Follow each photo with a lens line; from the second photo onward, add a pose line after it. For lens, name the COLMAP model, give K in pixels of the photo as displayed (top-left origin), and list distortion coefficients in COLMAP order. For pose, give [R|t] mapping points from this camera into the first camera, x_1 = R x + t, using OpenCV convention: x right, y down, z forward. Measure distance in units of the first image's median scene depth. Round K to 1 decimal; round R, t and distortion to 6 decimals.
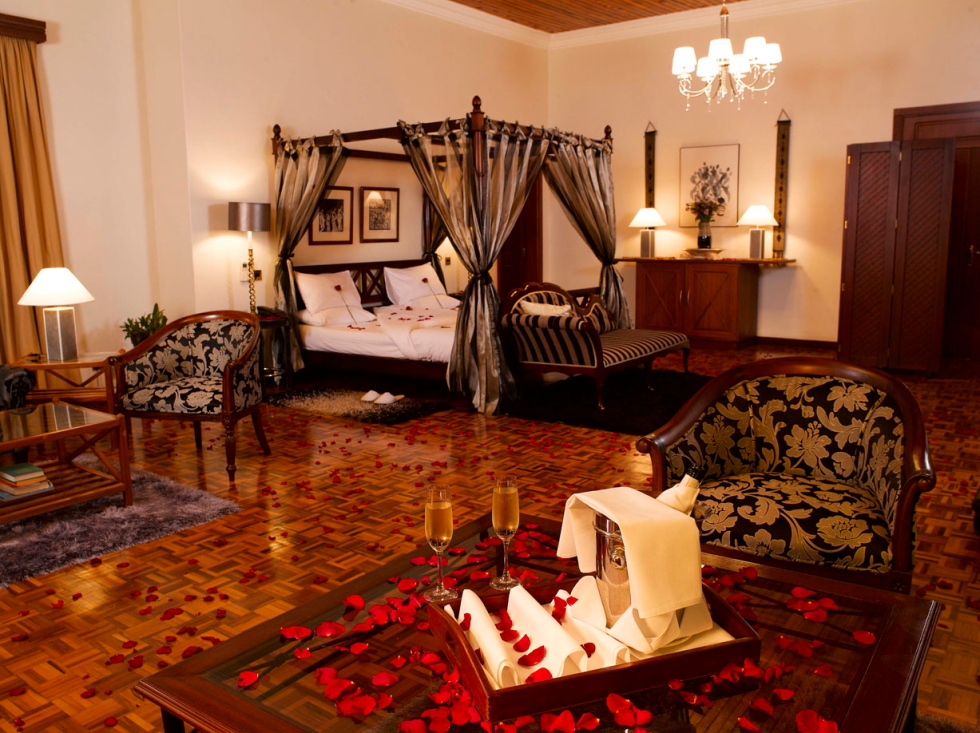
lens RADIAL K [[806.8, 0, 490.0], [0, 806.8, 366.5], [0, 0, 1]] dist [-0.100791, 0.075938]
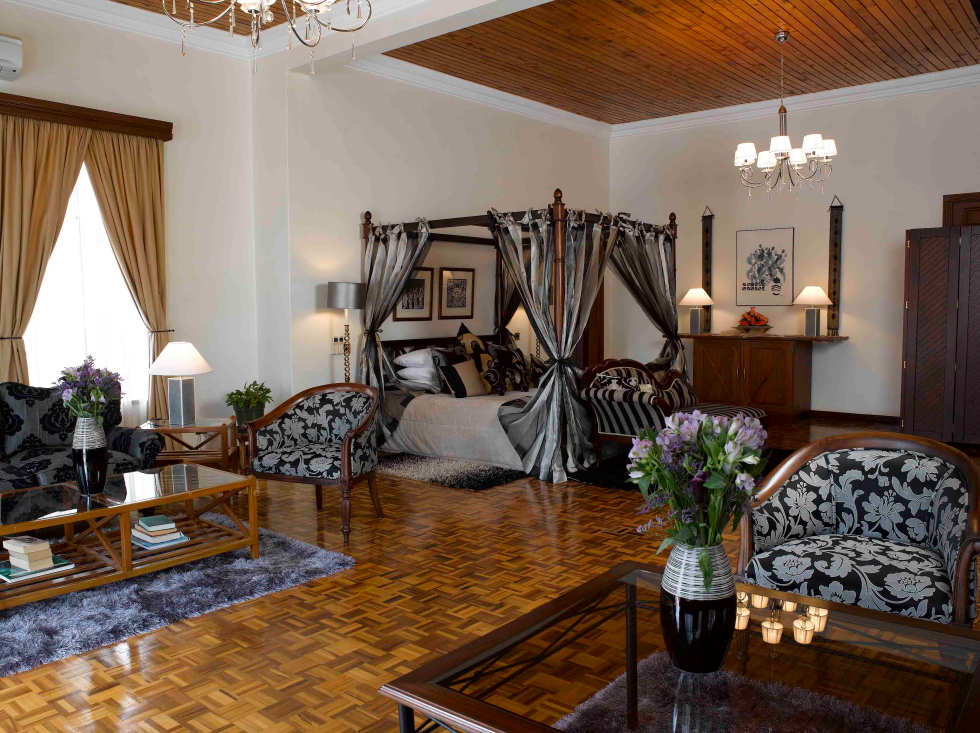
lens RADIAL K [[806.8, 0, 490.0], [0, 806.8, 366.5], [0, 0, 1]] dist [-0.100791, 0.075938]
pose [[0.998826, 0.009533, -0.047499, -0.078766], [-0.013596, 0.996204, -0.085982, -0.000321], [0.046499, 0.086527, 0.995164, -0.112537]]
